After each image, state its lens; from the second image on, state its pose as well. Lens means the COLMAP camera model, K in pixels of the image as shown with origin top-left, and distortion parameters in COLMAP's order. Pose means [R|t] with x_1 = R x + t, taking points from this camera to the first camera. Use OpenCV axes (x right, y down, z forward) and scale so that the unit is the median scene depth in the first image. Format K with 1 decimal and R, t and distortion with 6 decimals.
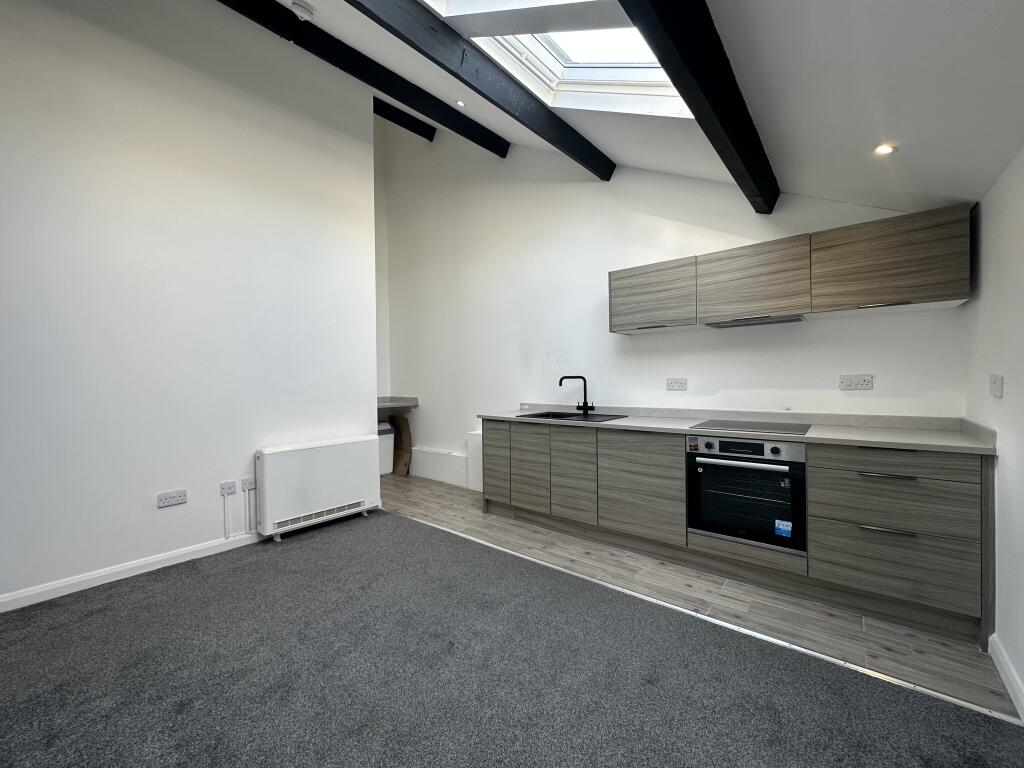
lens RADIAL K [[406.3, 0, 514.6], [0, 406.3, 383.5], [0, 0, 1]] dist [-0.000578, 0.000073]
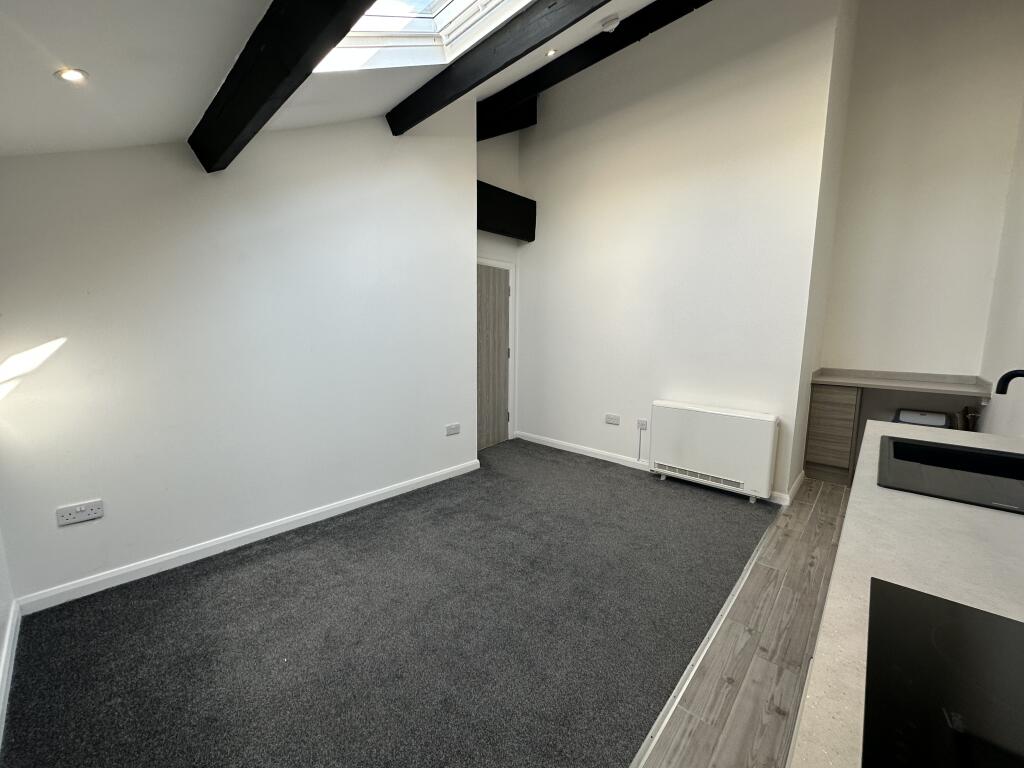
lens RADIAL K [[406.3, 0, 514.6], [0, 406.3, 383.5], [0, 0, 1]] dist [-0.000578, 0.000073]
pose [[-0.039926, 0.144186, -0.988745, 0.572114], [-0.022208, 0.989161, 0.145144, -0.055261], [0.998956, 0.027753, -0.036291, 0.594383]]
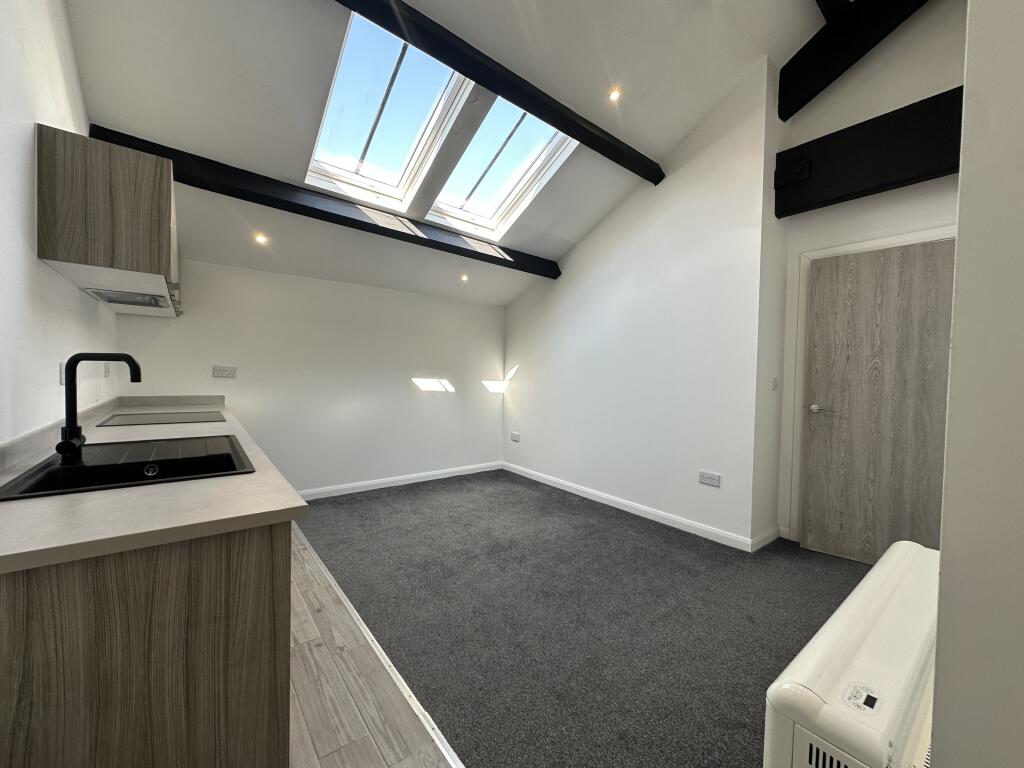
lens RADIAL K [[406.3, 0, 514.6], [0, 406.3, 383.5], [0, 0, 1]] dist [-0.000578, 0.000073]
pose [[-0.979371, -0.010747, 0.201783, -0.302509], [-0.003900, 0.999404, 0.034301, -0.005163], [-0.202031, 0.032806, -0.978829, 1.398820]]
